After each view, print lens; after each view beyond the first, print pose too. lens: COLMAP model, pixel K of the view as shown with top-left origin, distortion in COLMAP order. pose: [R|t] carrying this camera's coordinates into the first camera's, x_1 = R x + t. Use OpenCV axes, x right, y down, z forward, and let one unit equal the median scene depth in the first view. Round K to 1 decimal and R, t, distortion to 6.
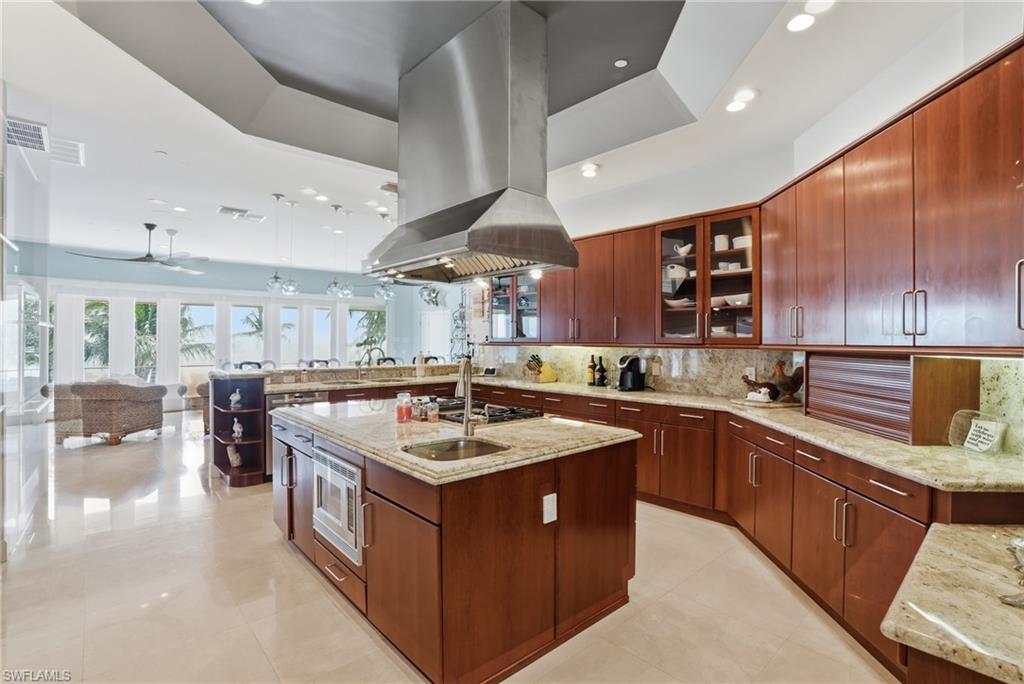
lens RADIAL K [[479.4, 0, 512.0], [0, 479.4, 342.0], [0, 0, 1]] dist [-0.041131, -0.000502]
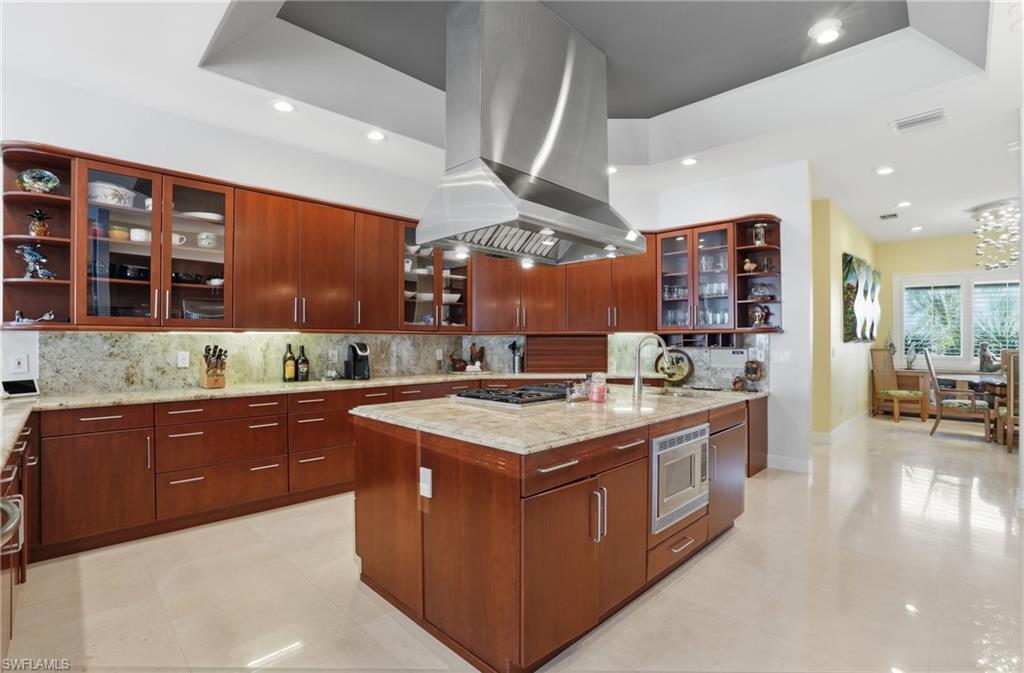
lens RADIAL K [[465.5, 0, 516.4], [0, 465.5, 343.8], [0, 0, 1]] dist [-0.042380, 0.000727]
pose [[-0.052346, -0.003754, 0.998622, -0.707206], [0.005079, 0.999979, 0.004026, 0.029327], [-0.998616, 0.005283, -0.052326, 0.745978]]
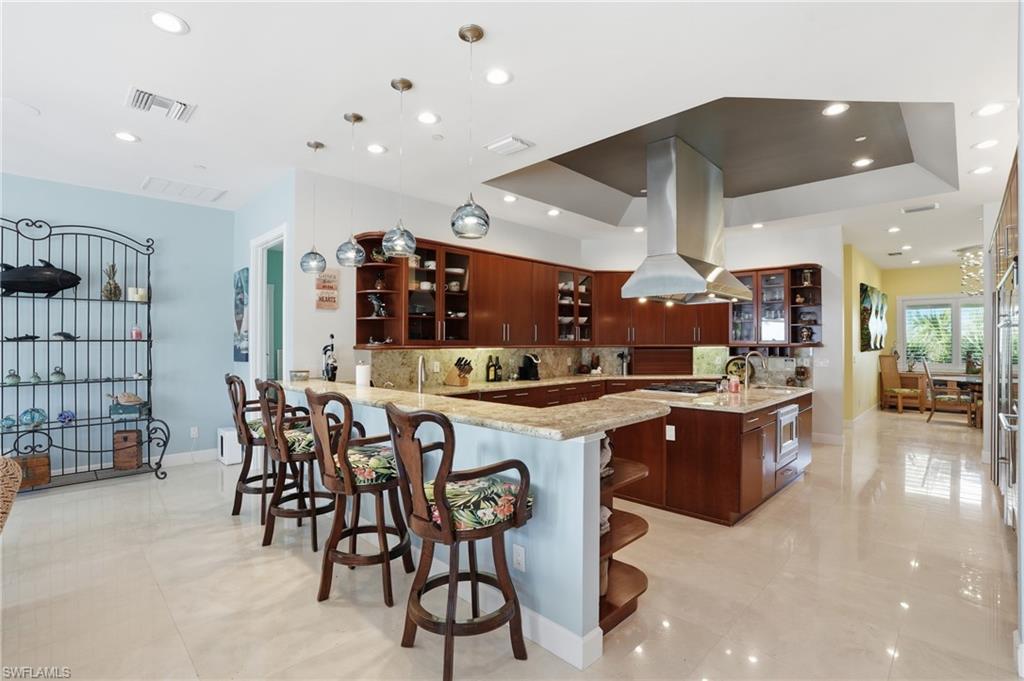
lens RADIAL K [[479.4, 0, 512.0], [0, 479.4, 340.5], [0, 0, 1]] dist [-0.041131, -0.000502]
pose [[-0.064757, 0.003844, 0.997894, -1.122452], [0.003704, 0.999987, -0.003612, -0.005119], [-0.997894, 0.003462, -0.064770, 1.160859]]
